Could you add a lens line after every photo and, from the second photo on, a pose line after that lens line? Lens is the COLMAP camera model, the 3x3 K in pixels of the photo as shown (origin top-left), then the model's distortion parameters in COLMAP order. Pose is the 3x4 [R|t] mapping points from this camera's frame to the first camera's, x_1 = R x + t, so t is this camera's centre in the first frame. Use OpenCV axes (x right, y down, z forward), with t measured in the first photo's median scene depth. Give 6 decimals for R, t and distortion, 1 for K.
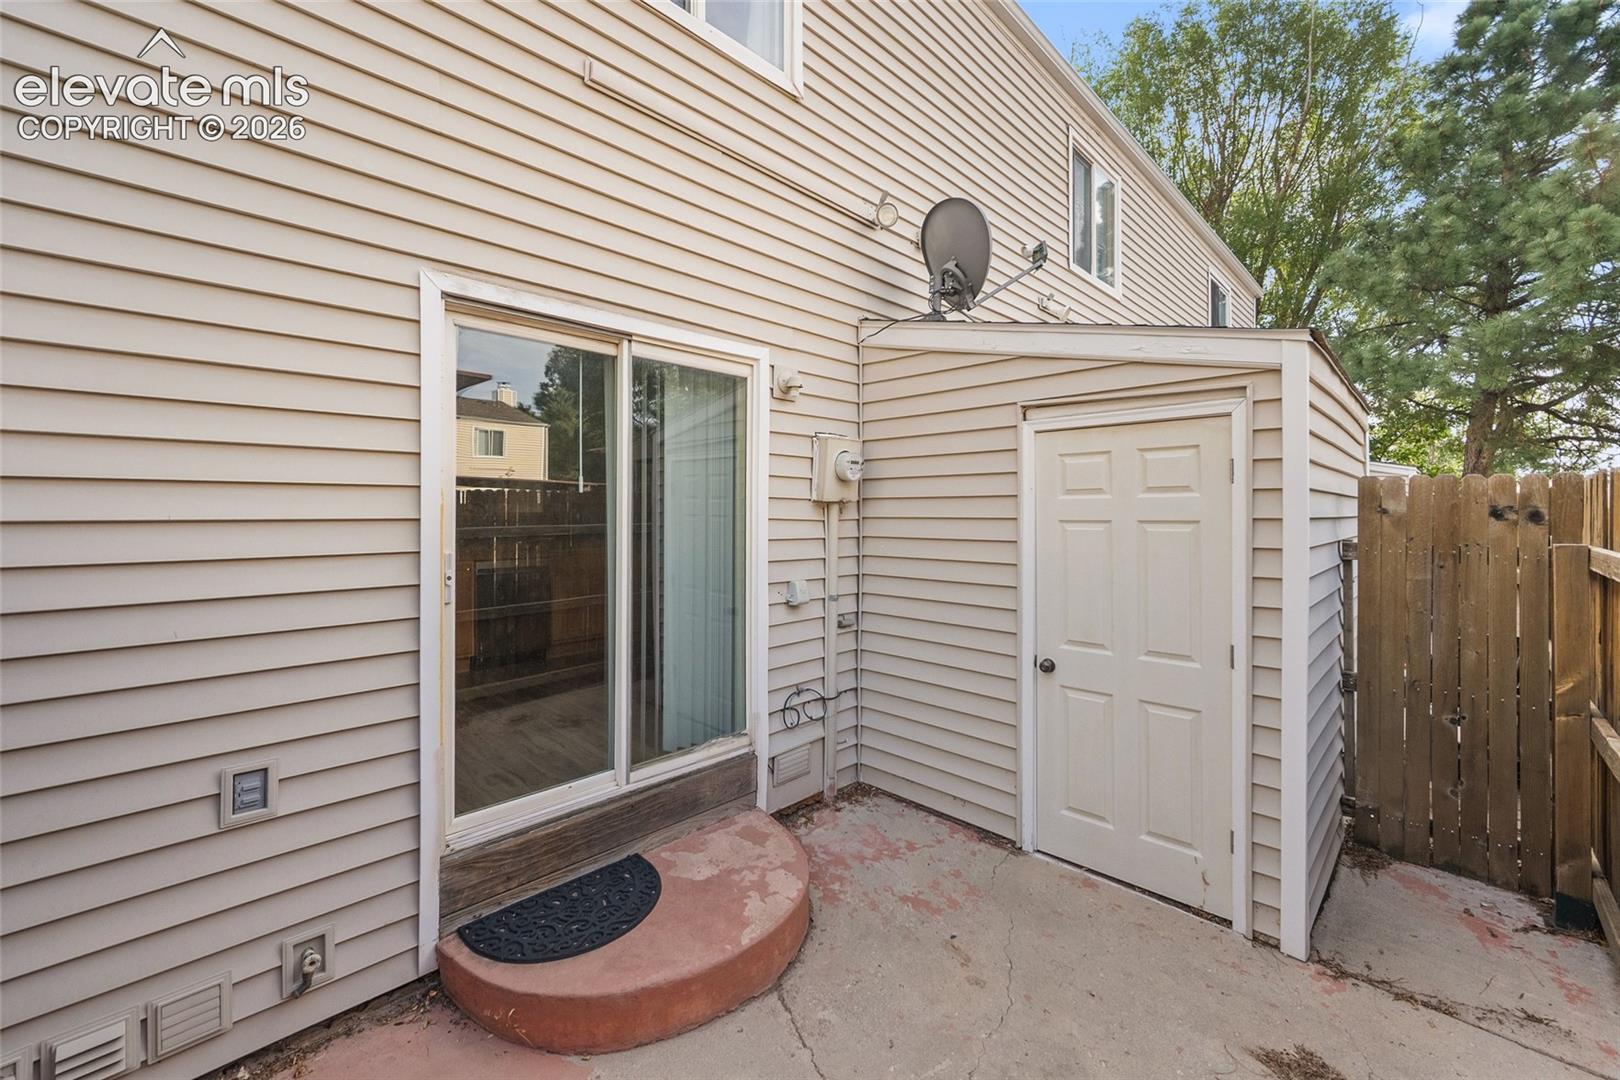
lens RADIAL K [[652.3, 0, 788.5], [0, 652.3, 514.4], [0, 0, 1]] dist [-0.003284, 0.000096]
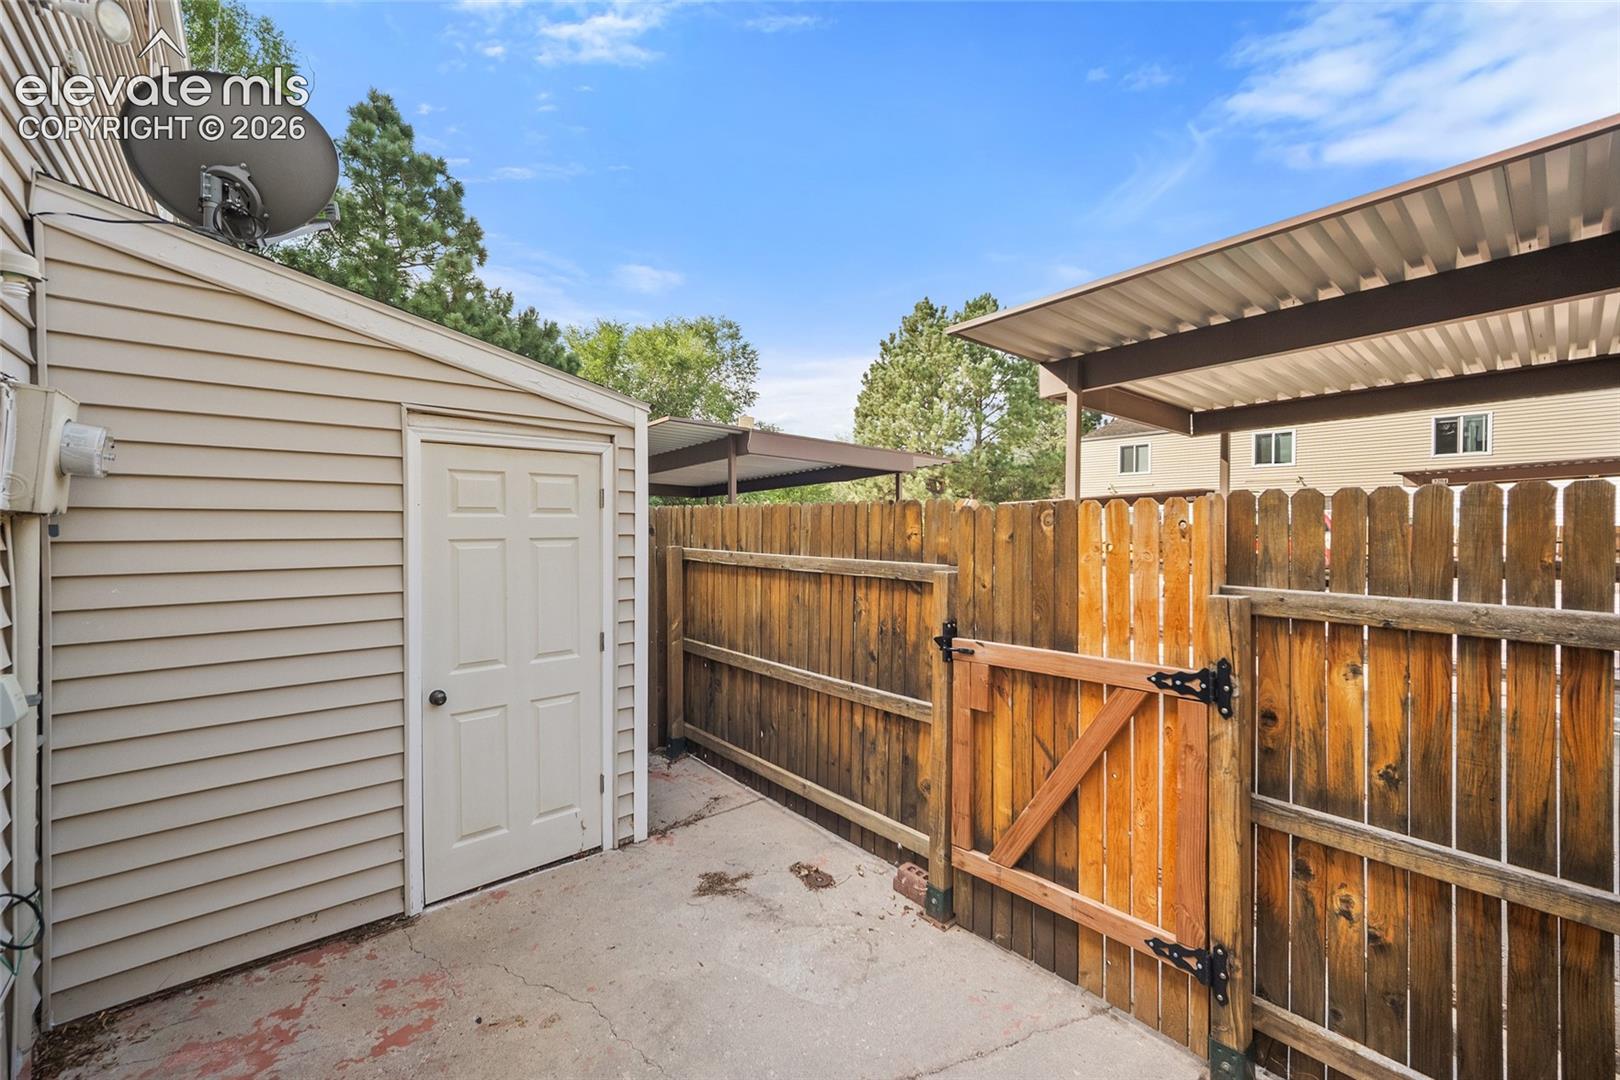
lens RADIAL K [[643.5, 0, 813.0], [0, 643.5, 532.2], [0, 0, 1]] dist [-0.001838, -0.000055]
pose [[0.066545, -0.012884, 0.997700, -0.480033], [-0.001201, 0.999915, 0.012993, -0.014128], [-0.997783, -0.002062, 0.066524, 0.422240]]
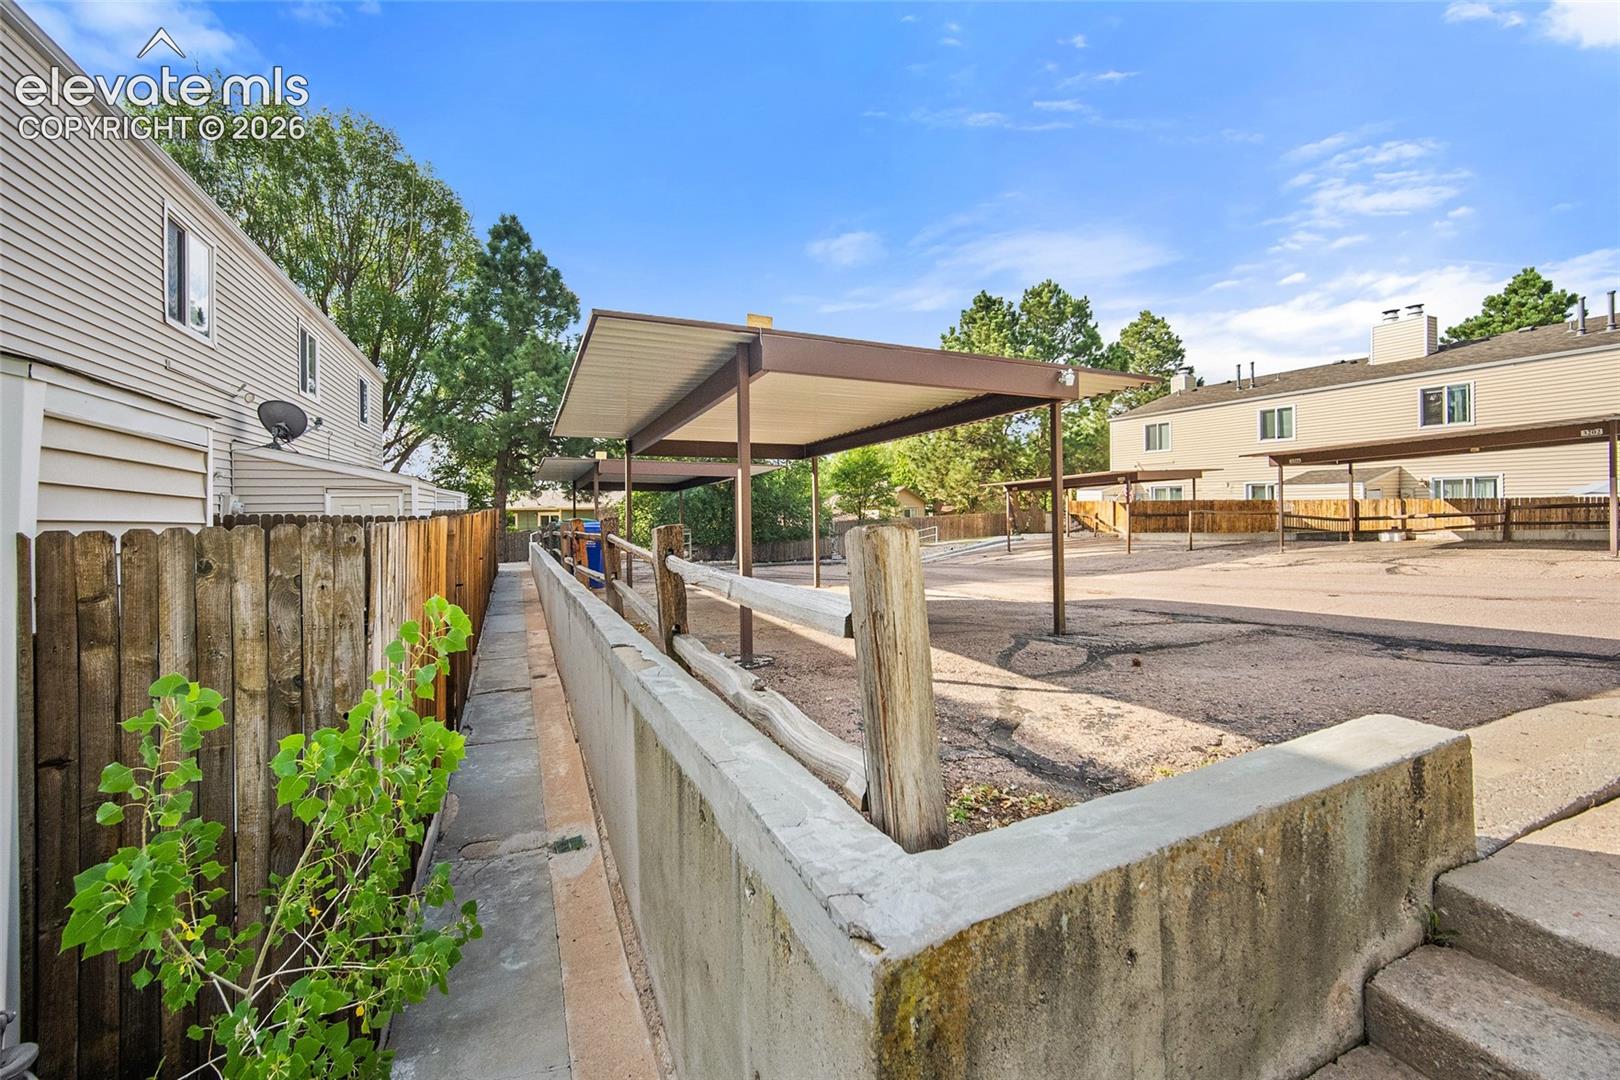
lens RADIAL K [[644.3, 0, 811.8], [0, 644.3, 493.4], [0, 0, 1]] dist [-0.000520, 0.000021]
pose [[0.331543, 0.007548, 0.943410, -1.664961], [0.015877, 0.999782, -0.013578, -0.073427], [-0.943306, 0.019480, 0.331351, -2.024875]]
